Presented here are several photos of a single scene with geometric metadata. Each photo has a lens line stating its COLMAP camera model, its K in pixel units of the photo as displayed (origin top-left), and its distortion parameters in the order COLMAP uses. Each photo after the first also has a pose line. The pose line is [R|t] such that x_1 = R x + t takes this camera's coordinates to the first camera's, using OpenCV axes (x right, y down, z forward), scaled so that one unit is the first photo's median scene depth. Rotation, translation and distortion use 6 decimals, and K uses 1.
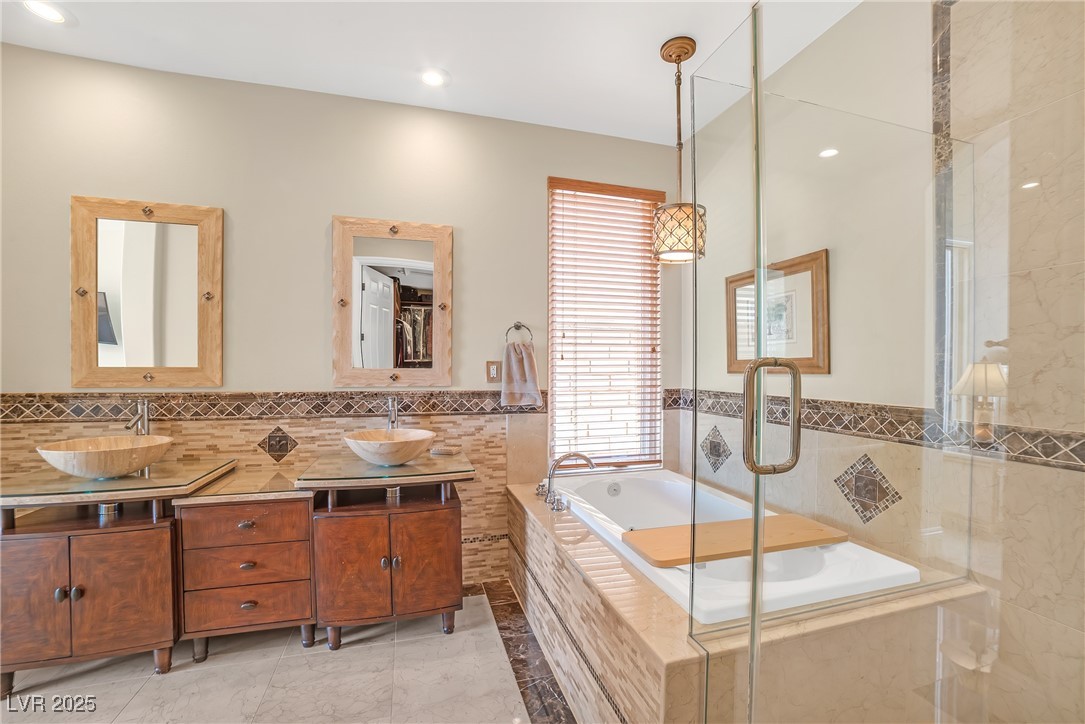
lens RADIAL K [[445.1, 0, 489.9], [0, 445.1, 367.3], [0, 0, 1]] dist [-0.001696, -0.000066]
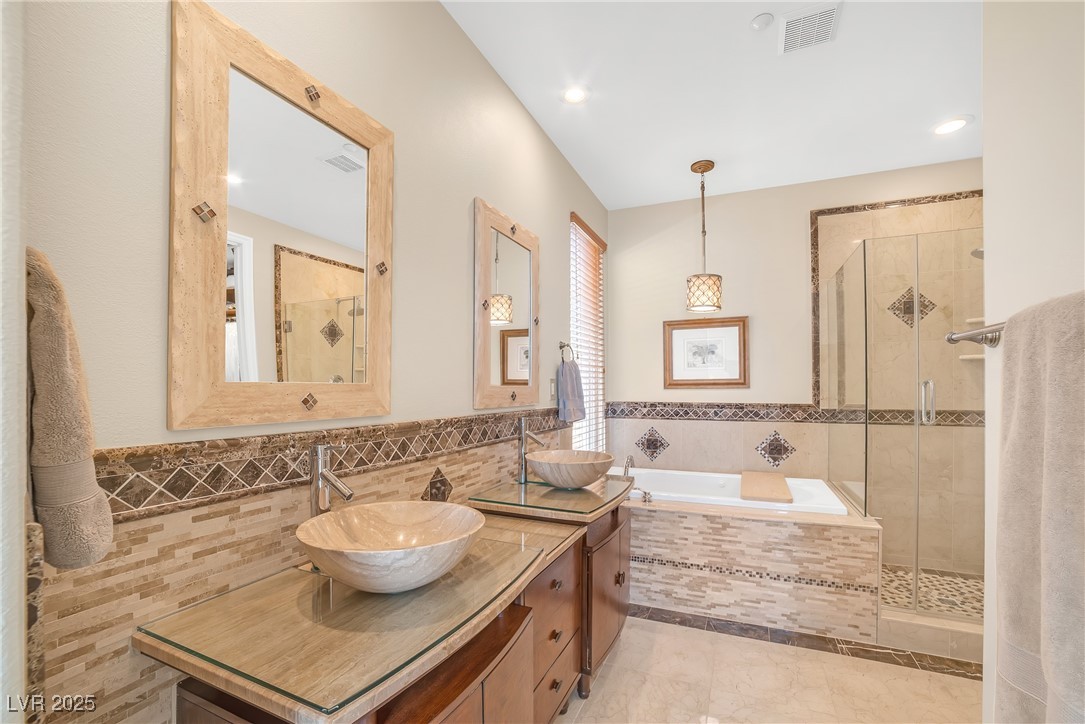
lens RADIAL K [[476.2, 0, 545.2], [0, 476.2, 386.7], [0, 0, 1]] dist [-0.001547, 0.000011]
pose [[0.612726, -0.002527, 0.790291, -1.039119], [0.005917, 0.999982, -0.001389, 0.006356], [-0.790273, 0.005527, 0.612730, 0.424896]]
